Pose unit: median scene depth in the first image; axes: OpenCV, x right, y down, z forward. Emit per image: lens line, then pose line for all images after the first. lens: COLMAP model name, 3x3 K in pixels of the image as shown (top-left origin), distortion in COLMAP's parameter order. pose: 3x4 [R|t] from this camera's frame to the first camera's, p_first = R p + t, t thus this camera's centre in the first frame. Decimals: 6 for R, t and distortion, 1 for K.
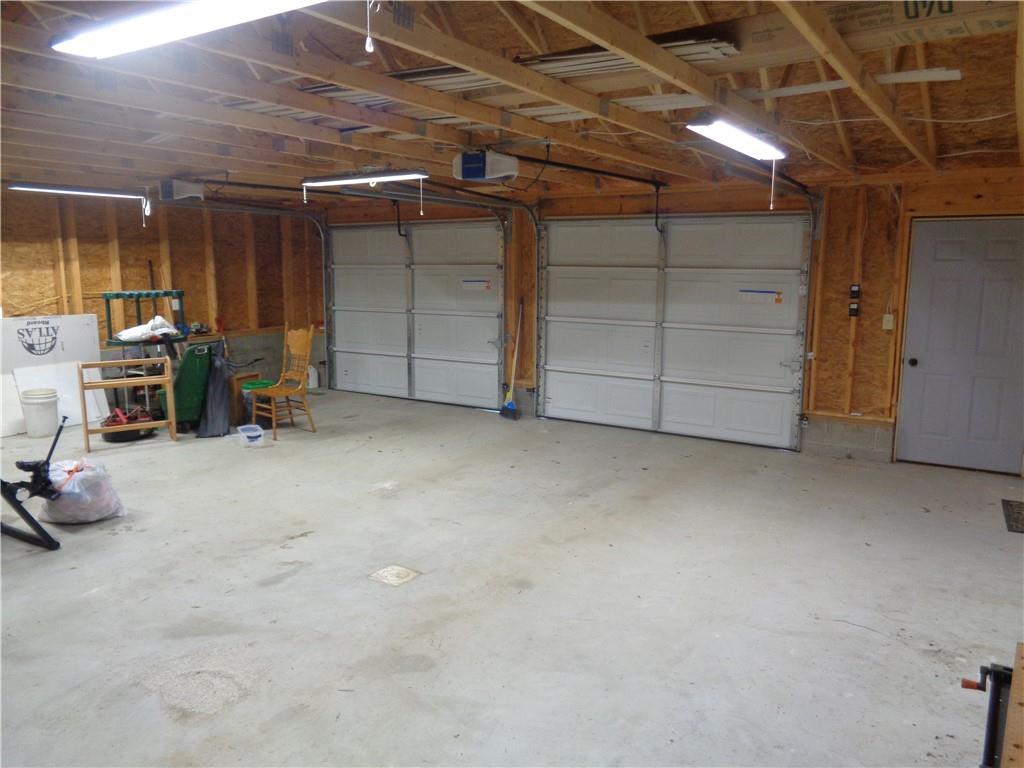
lens RADIAL K [[772.7, 0, 516.3], [0, 772.7, 386.1], [0, 0, 1]] dist [-0.000022, 0.000476]
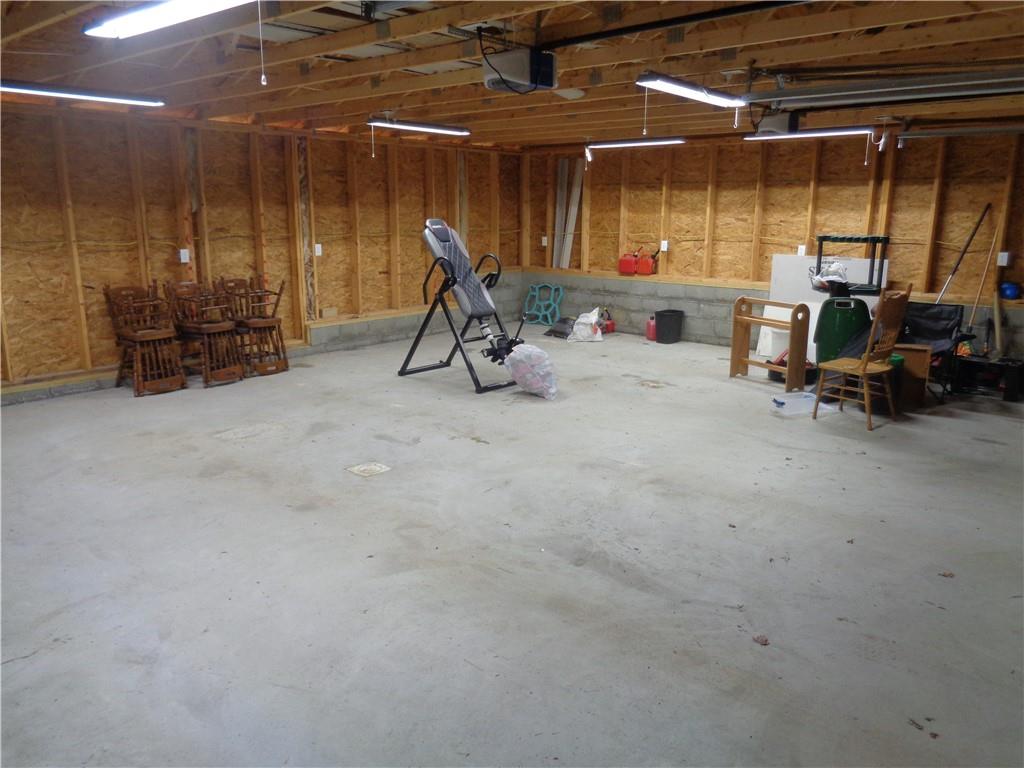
lens RADIAL K [[772.7, 0, 515.5], [0, 772.7, 381.2], [0, 0, 1]] dist [-0.000022, 0.000476]
pose [[-0.142247, 0.214238, -0.966368, 0.889846], [-0.164427, 0.957617, 0.236501, -0.189373], [0.976079, 0.192539, -0.100992, 1.280395]]
